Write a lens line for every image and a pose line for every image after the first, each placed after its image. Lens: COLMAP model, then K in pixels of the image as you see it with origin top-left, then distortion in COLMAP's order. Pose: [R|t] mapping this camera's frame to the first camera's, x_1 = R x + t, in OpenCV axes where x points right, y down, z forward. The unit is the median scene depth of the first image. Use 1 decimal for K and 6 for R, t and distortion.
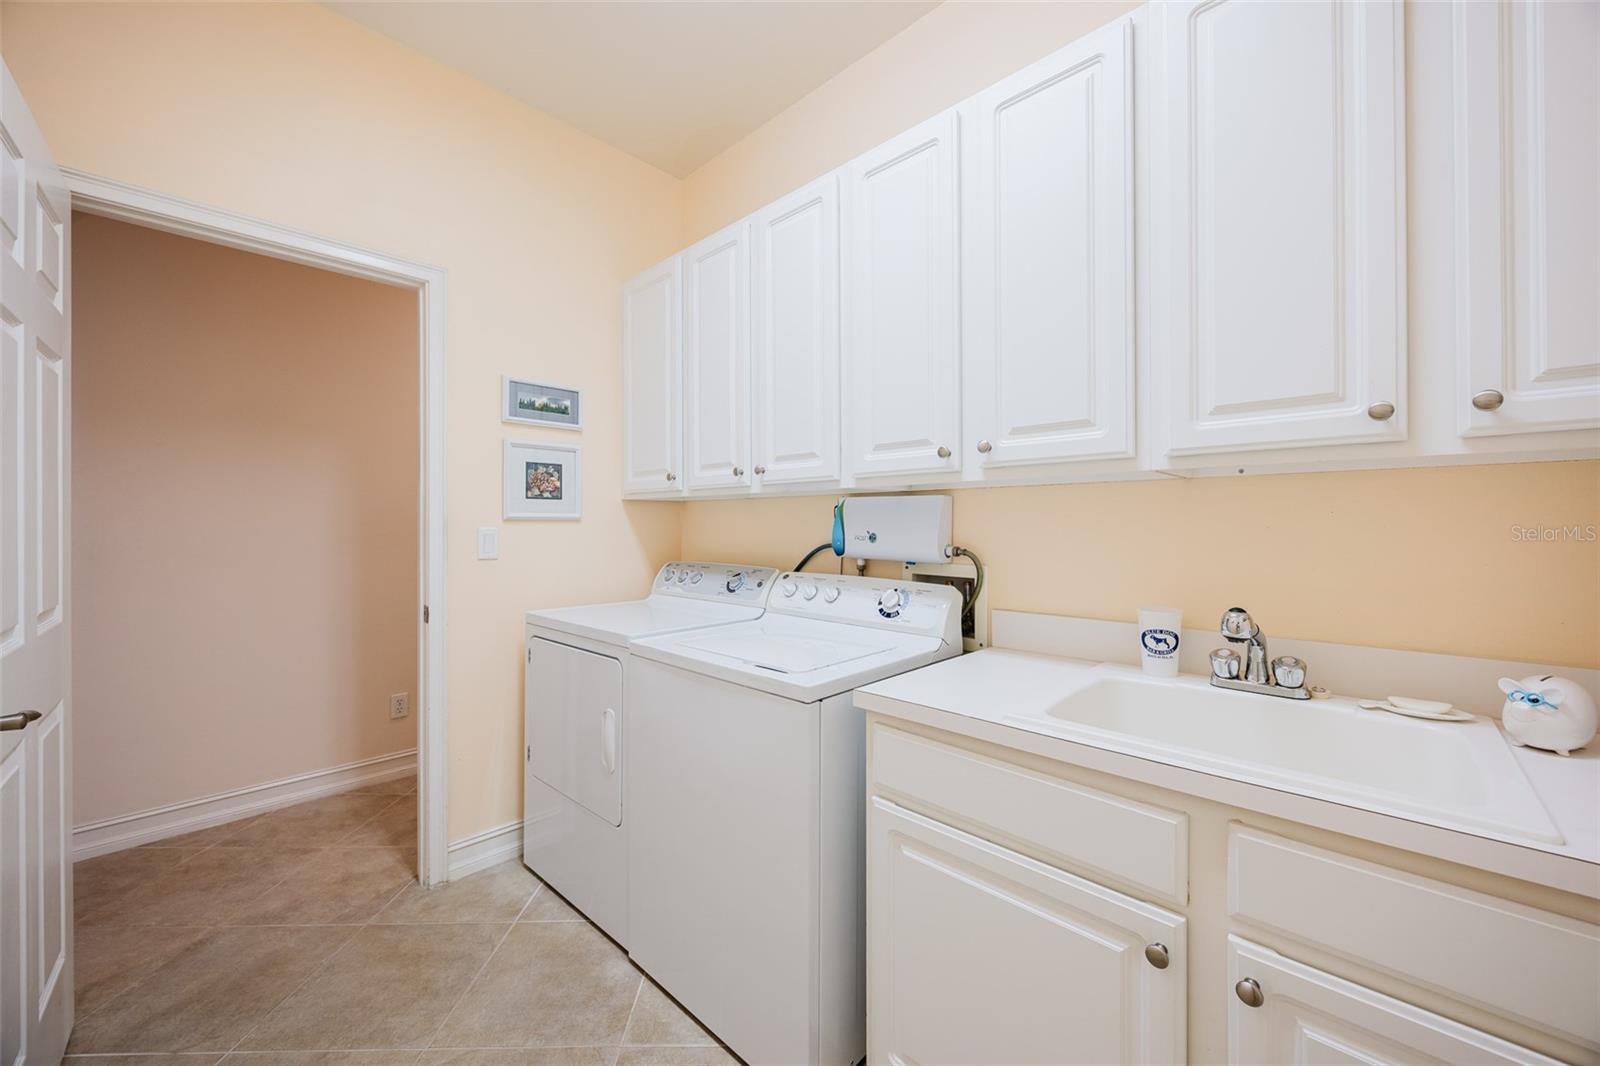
lens RADIAL K [[614.3, 0, 808.3], [0, 614.3, 533.1], [0, 0, 1]] dist [-0.008185, -0.001171]
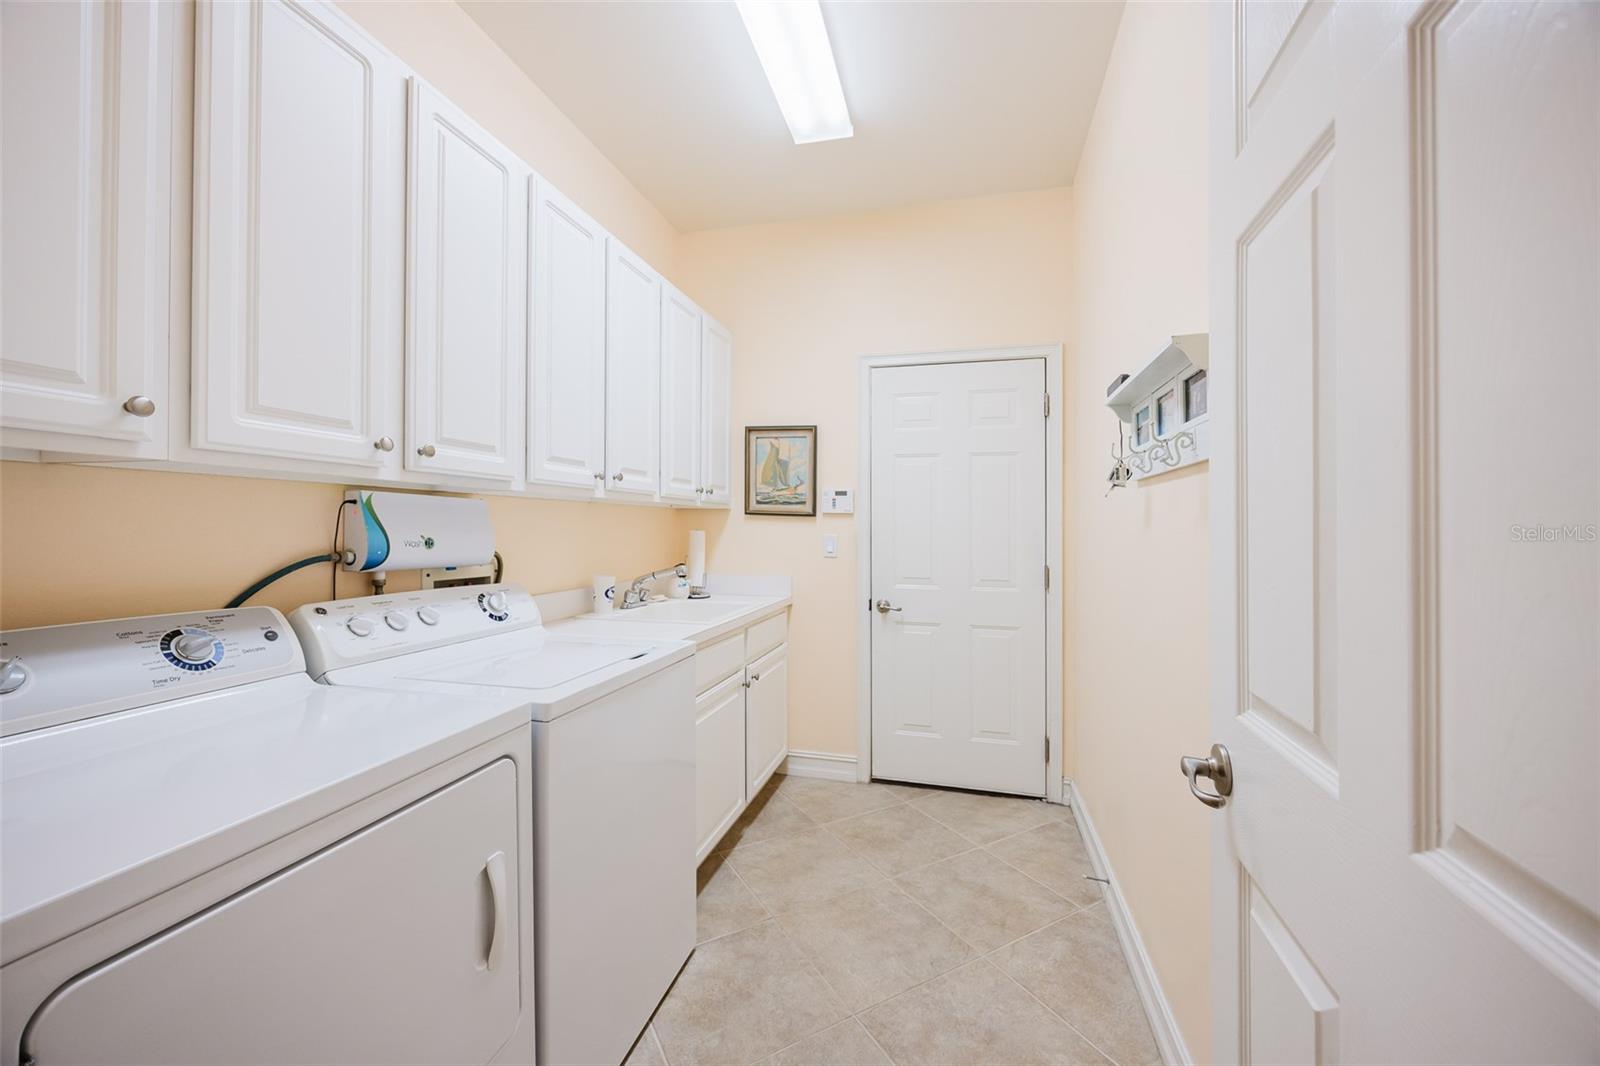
lens RADIAL K [[614.3, 0, 805.8], [0, 614.3, 524.3], [0, 0, 1]] dist [-0.008185, -0.001171]
pose [[-0.467012, 0.005032, 0.884237, -0.903927], [0.004994, 0.999983, -0.003053, -0.013394], [-0.884237, 0.002990, -0.467029, 0.933509]]
